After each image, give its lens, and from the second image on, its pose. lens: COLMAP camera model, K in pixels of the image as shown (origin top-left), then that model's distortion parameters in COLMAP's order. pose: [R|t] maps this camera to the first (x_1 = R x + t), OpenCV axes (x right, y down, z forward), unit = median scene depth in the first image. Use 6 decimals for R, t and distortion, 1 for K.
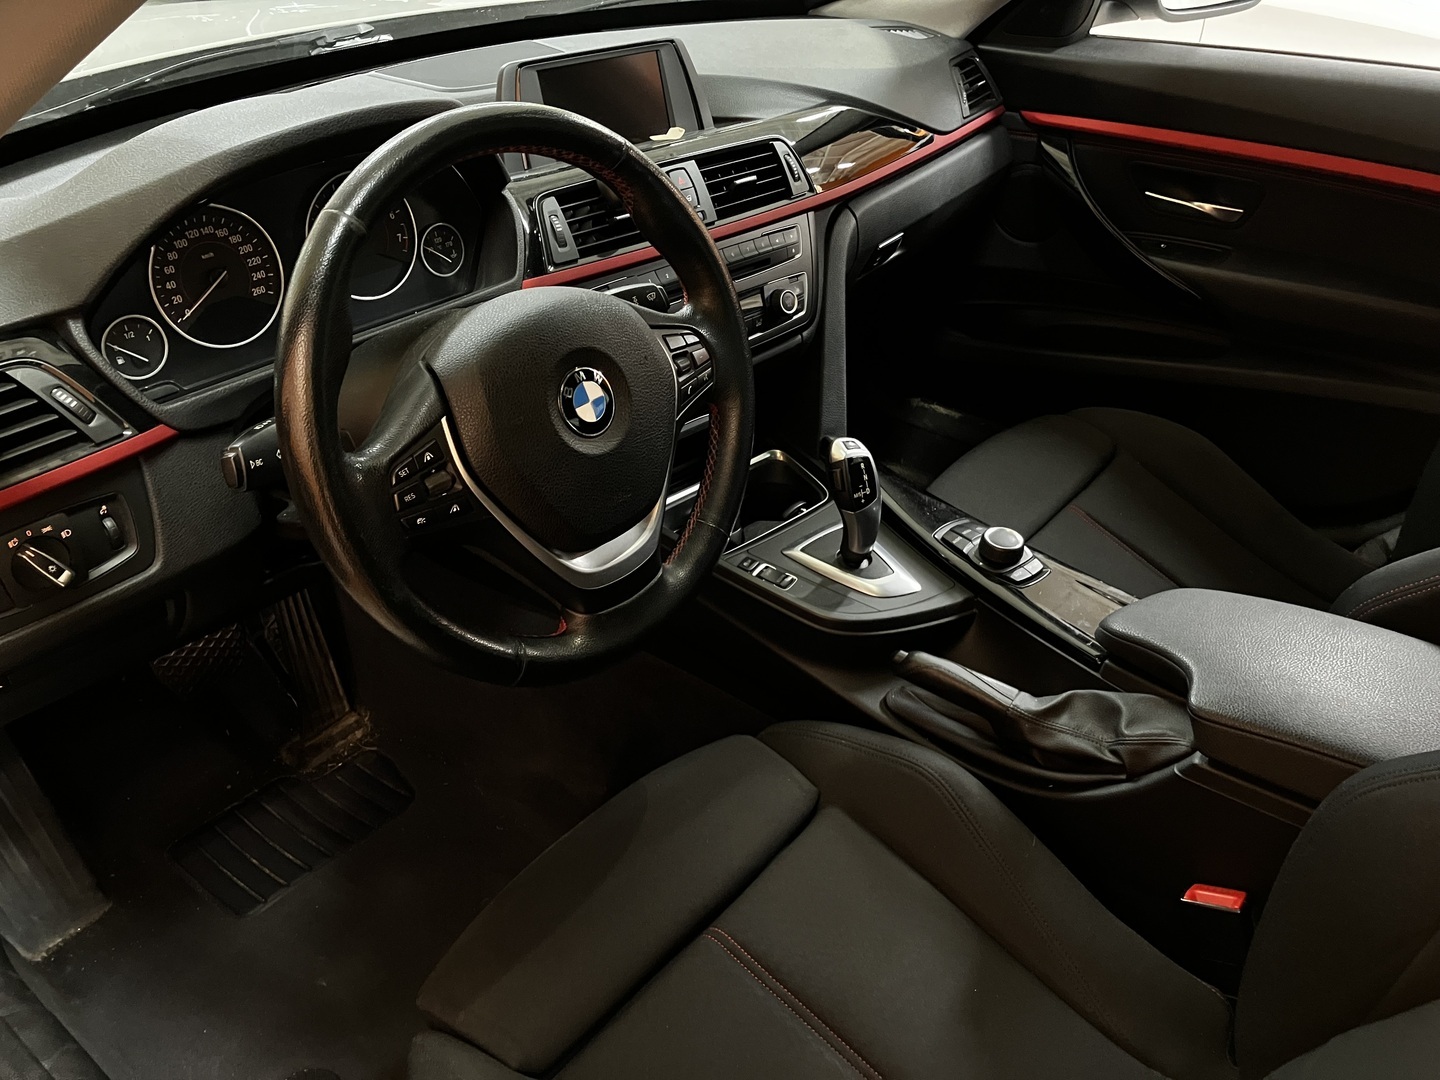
lens RADIAL K [[1190.9, 0, 726.0], [0, 1190.9, 539.6], [0, 0, 1]] dist [-0.001414, -0.100319]
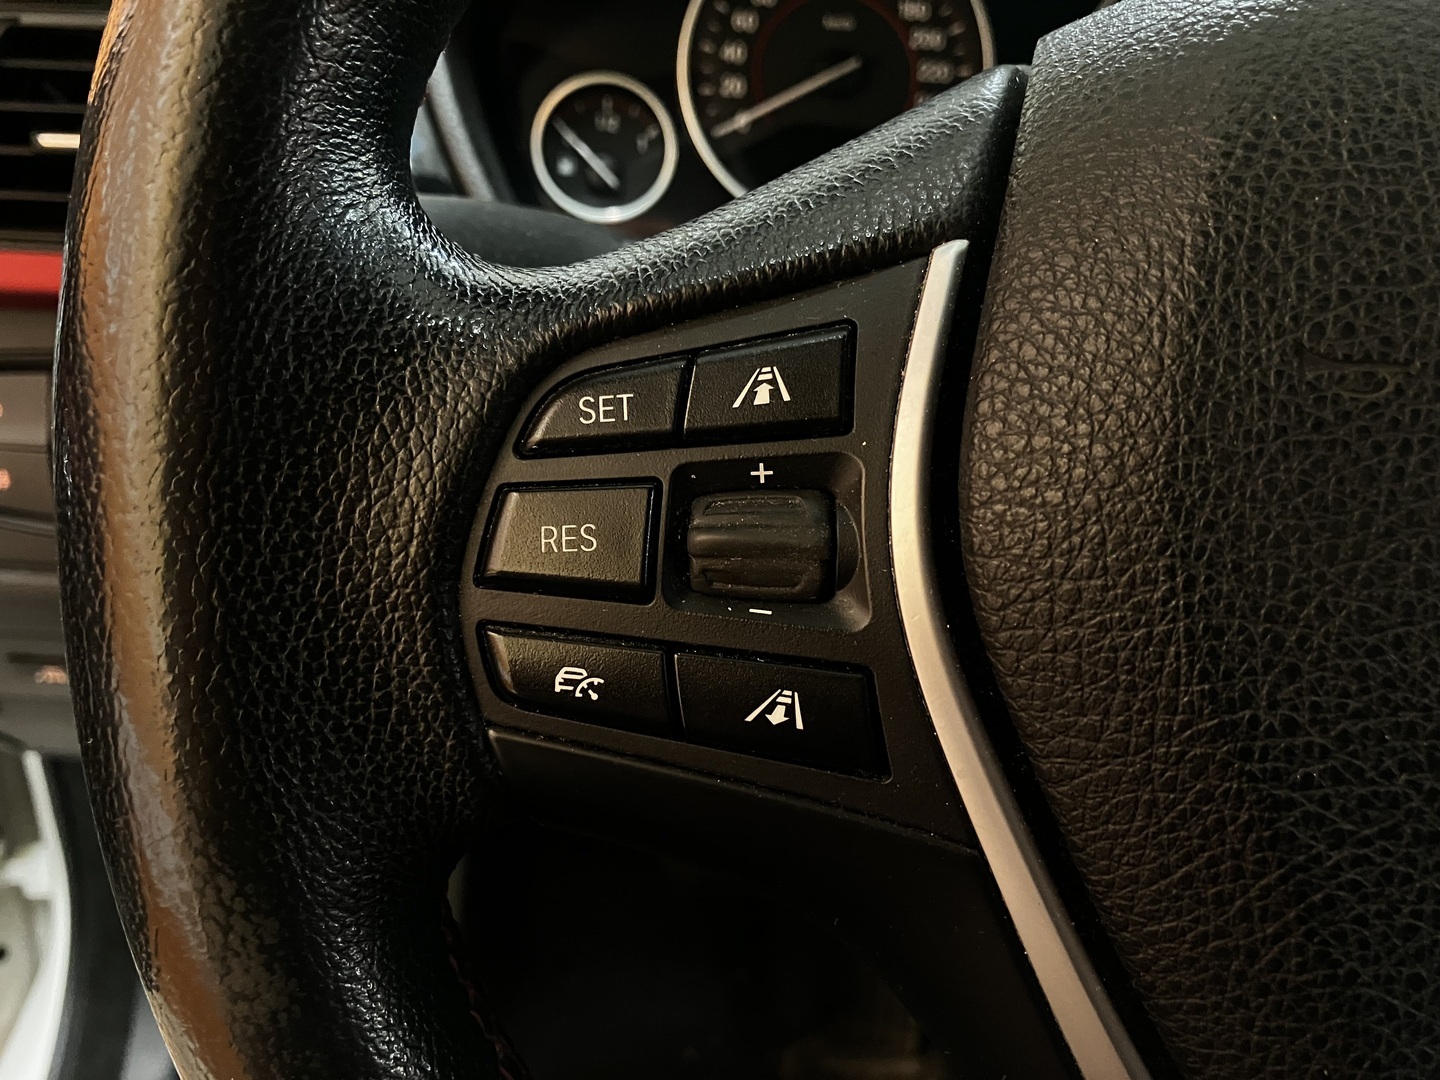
lens RADIAL K [[1190.9, 0, 726.0], [0, 1190.9, 539.6], [0, 0, 1]] dist [-0.001414, -0.100319]
pose [[0.670134, 0.326477, -0.666583, -0.107282], [-0.457664, 0.888779, -0.024799, -0.036747], [0.584349, 0.321690, 0.745018, 0.732590]]
